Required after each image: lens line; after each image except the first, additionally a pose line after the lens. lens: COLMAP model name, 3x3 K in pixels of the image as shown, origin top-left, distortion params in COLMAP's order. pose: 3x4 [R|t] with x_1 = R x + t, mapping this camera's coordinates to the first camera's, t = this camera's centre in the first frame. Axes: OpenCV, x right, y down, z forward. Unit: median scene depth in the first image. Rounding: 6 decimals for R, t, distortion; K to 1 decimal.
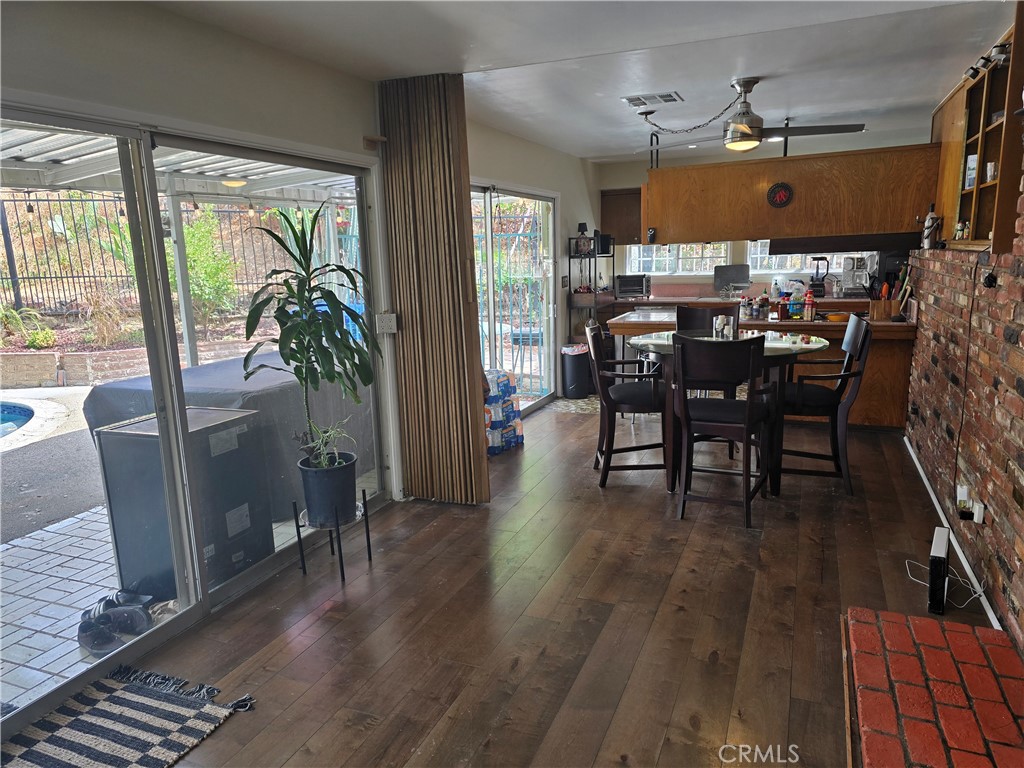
lens RADIAL K [[681.5, 0, 515.5], [0, 681.5, 383.6], [0, 0, 1]] dist [0.052088, -0.041109]
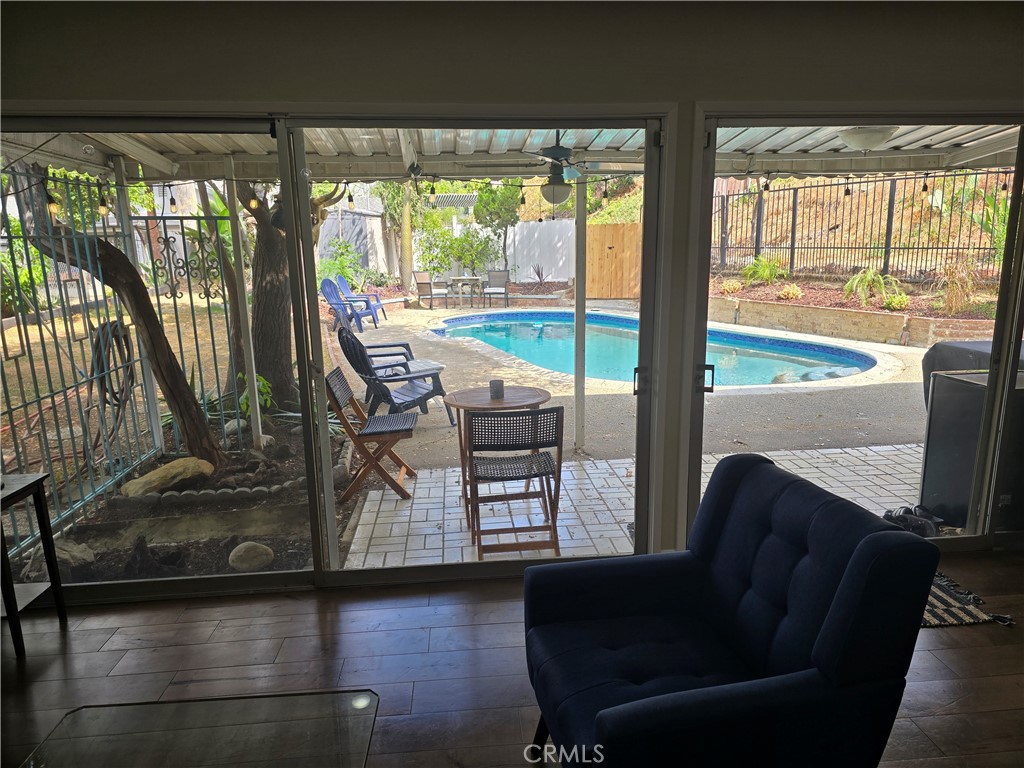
lens RADIAL K [[681.5, 0, 516.3], [0, 681.5, 400.6], [0, 0, 1]] dist [0.052088, -0.041109]
pose [[0.459055, 0.220672, -0.860565, 0.044561], [-0.167097, 0.972818, 0.160322, 0.015966], [0.872552, 0.070202, 0.483451, -0.089638]]
